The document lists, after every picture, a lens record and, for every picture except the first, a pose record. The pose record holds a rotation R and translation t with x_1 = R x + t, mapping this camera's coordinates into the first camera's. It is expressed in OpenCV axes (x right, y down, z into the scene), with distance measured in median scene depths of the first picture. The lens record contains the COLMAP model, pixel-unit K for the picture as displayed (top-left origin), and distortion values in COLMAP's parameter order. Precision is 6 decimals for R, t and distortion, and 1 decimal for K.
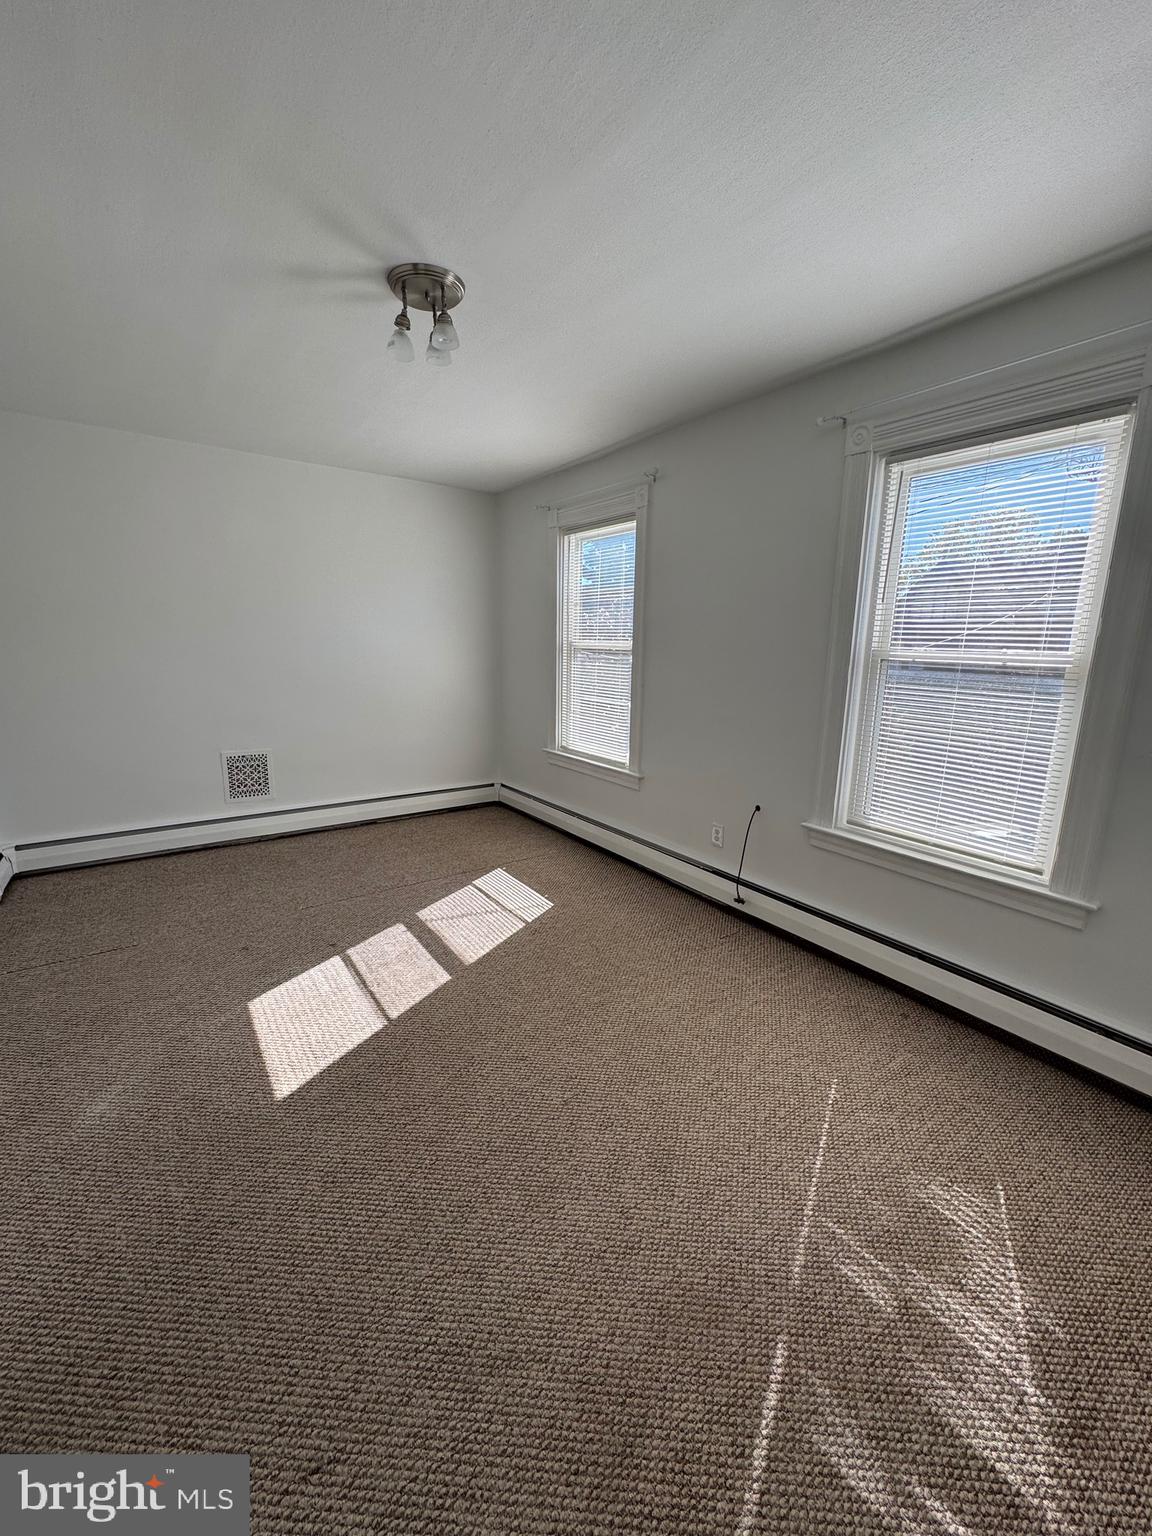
lens RADIAL K [[615.4, 0, 576.5], [0, 615.4, 767.3], [0, 0, 1]] dist [-0.004461, 0.001192]
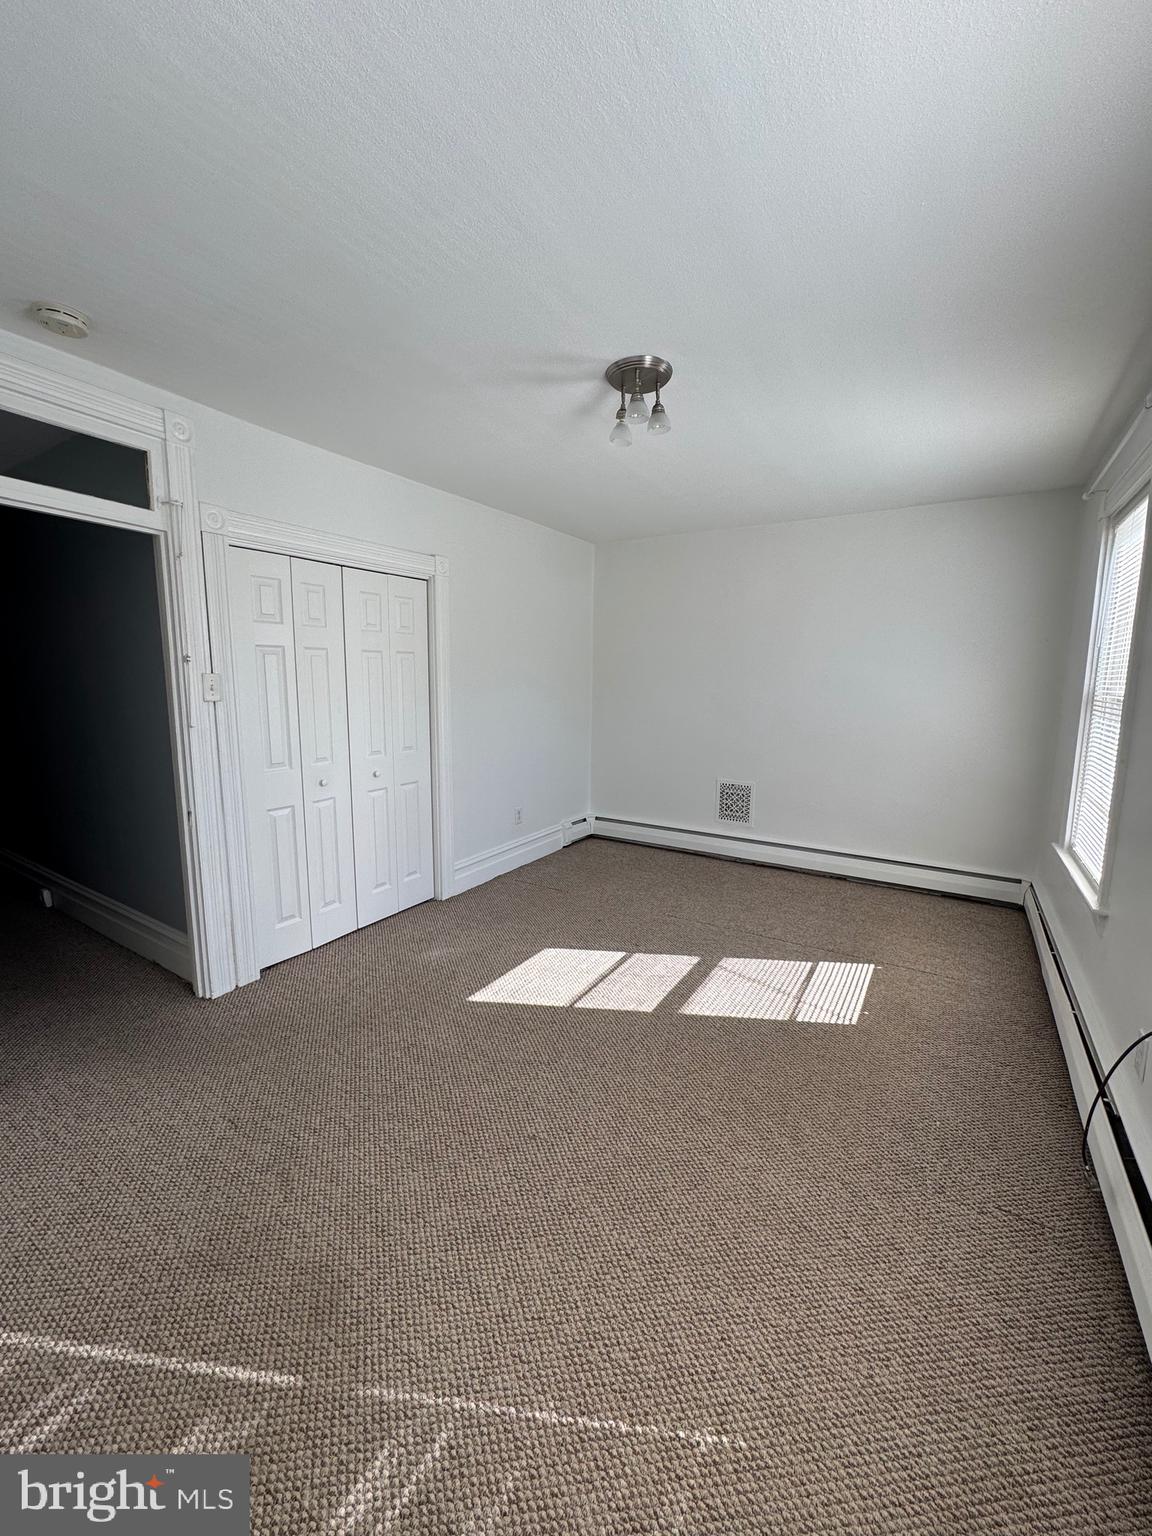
lens RADIAL K [[615.4, 0, 576.5], [0, 615.4, 767.3], [0, 0, 1]] dist [-0.004461, 0.001192]
pose [[0.383073, 0.118694, -0.916060, 0.619876], [-0.190007, 0.980628, 0.047604, -0.076981], [0.903965, 0.155822, 0.398205, 0.413987]]
